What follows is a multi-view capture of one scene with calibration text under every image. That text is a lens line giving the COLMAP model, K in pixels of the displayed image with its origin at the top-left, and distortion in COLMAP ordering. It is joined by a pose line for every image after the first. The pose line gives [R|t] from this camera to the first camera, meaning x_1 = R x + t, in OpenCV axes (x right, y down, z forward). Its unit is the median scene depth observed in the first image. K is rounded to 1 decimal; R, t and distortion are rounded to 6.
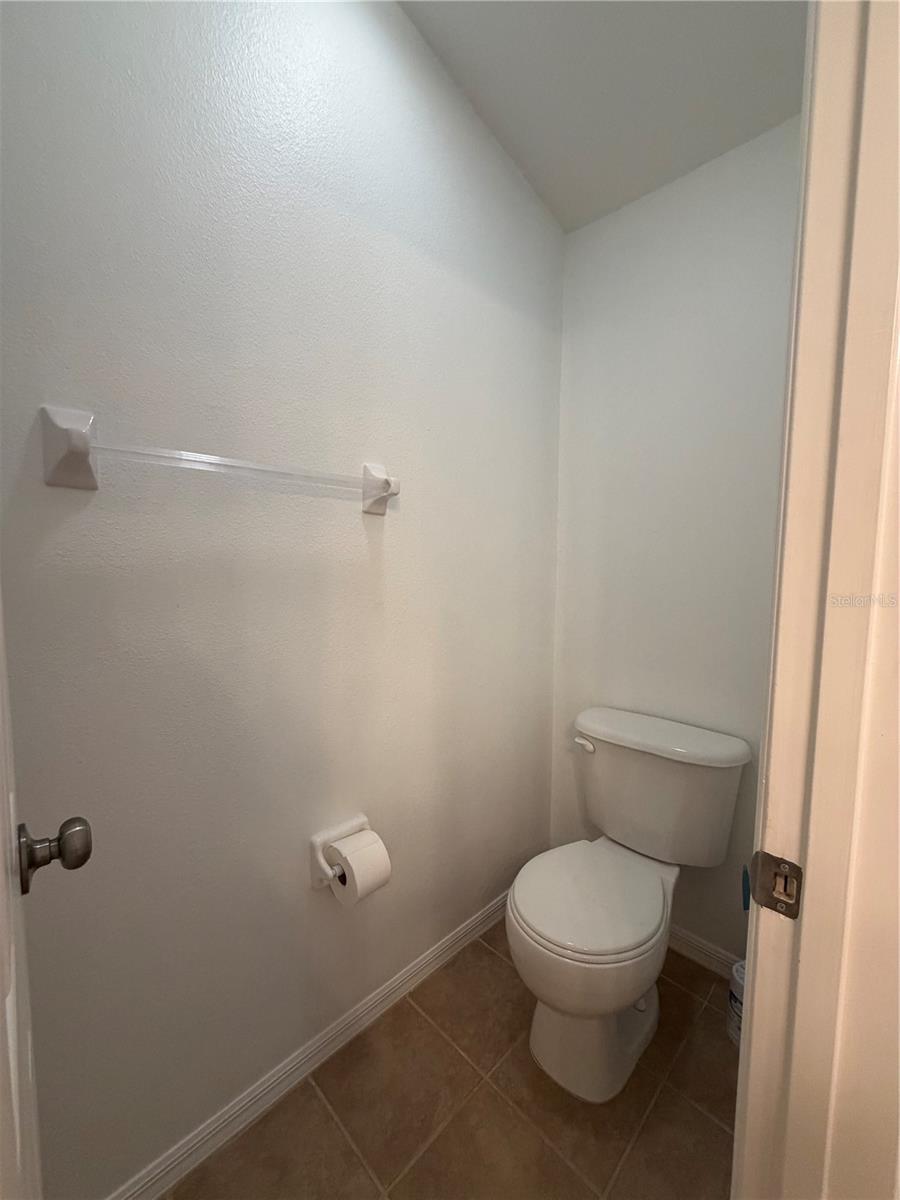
lens RADIAL K [[477.7, 0, 450.4], [0, 477.7, 600.2], [0, 0, 1]] dist [-0.001102, 0.000146]
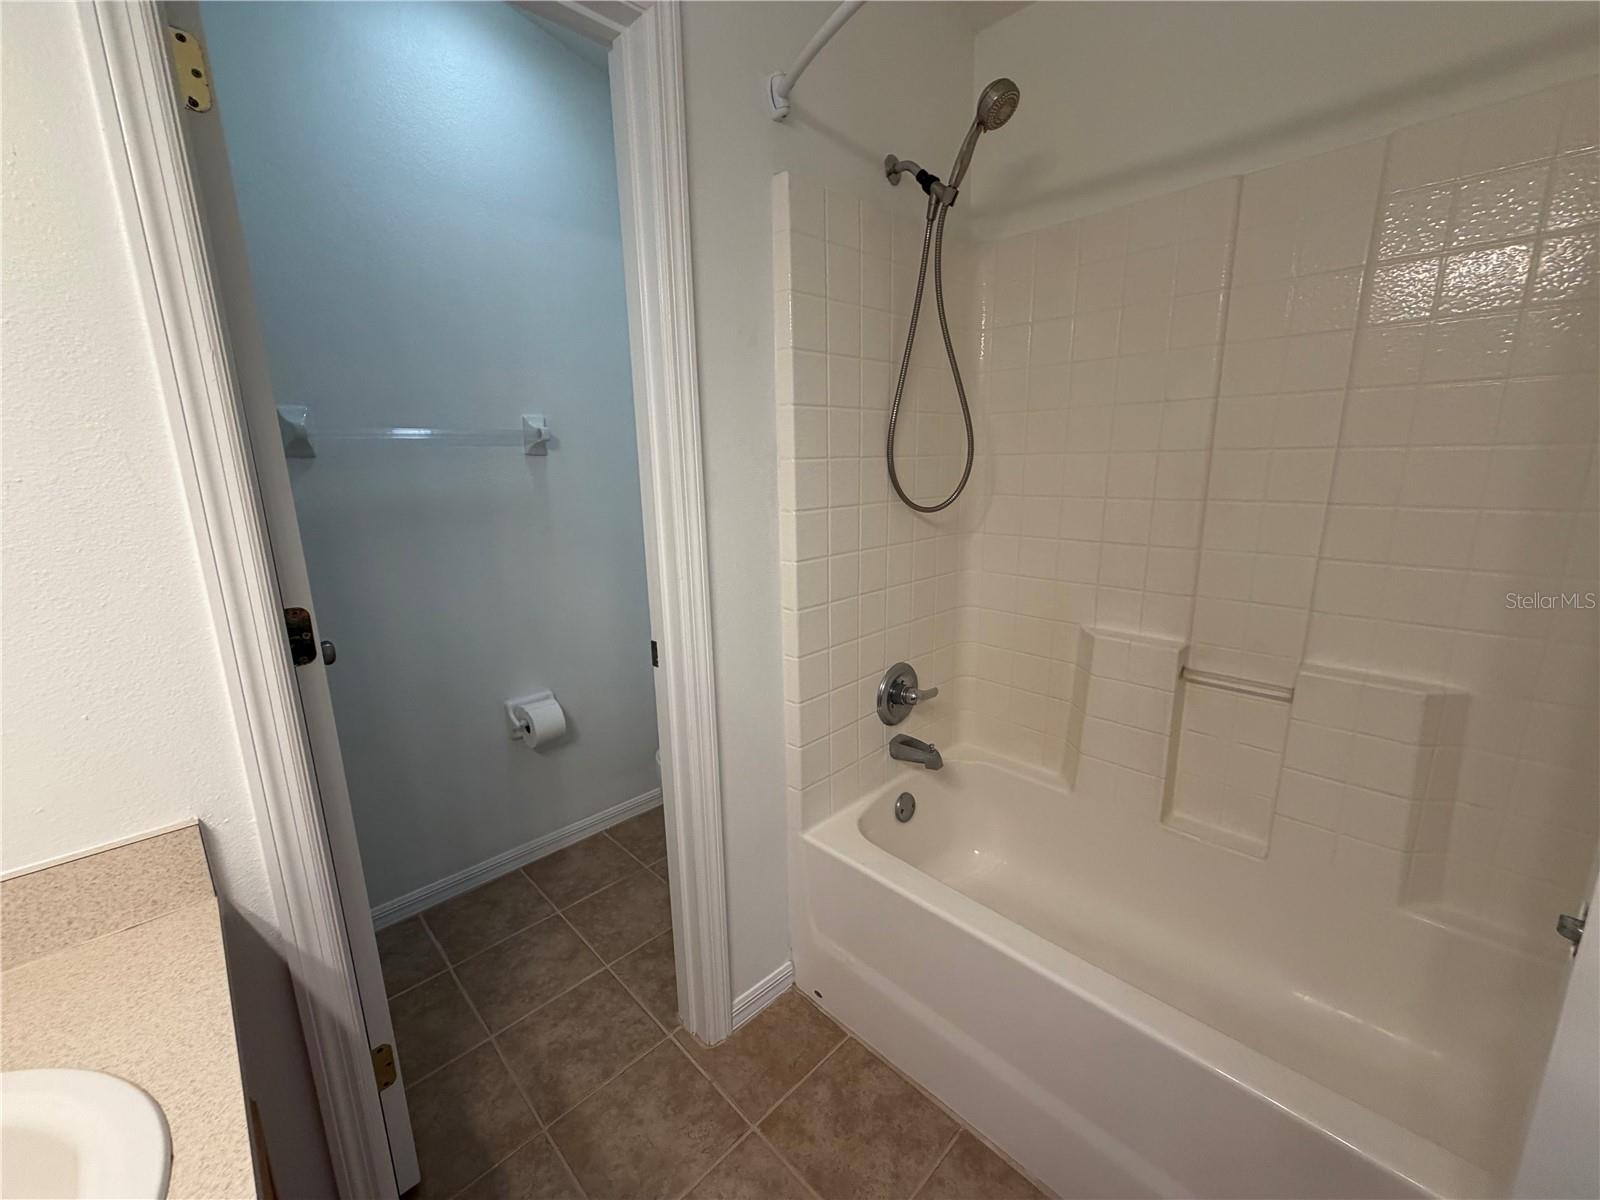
lens RADIAL K [[636.9, 0, 799.7], [0, 636.9, 598.5], [0, 0, 1]] dist [-0.001102, 0.000146]
pose [[0.999694, -0.021322, -0.012510, 0.569131], [0.022841, 0.990228, 0.137572, -0.022838], [0.009454, -0.137815, 0.990413, -0.735680]]
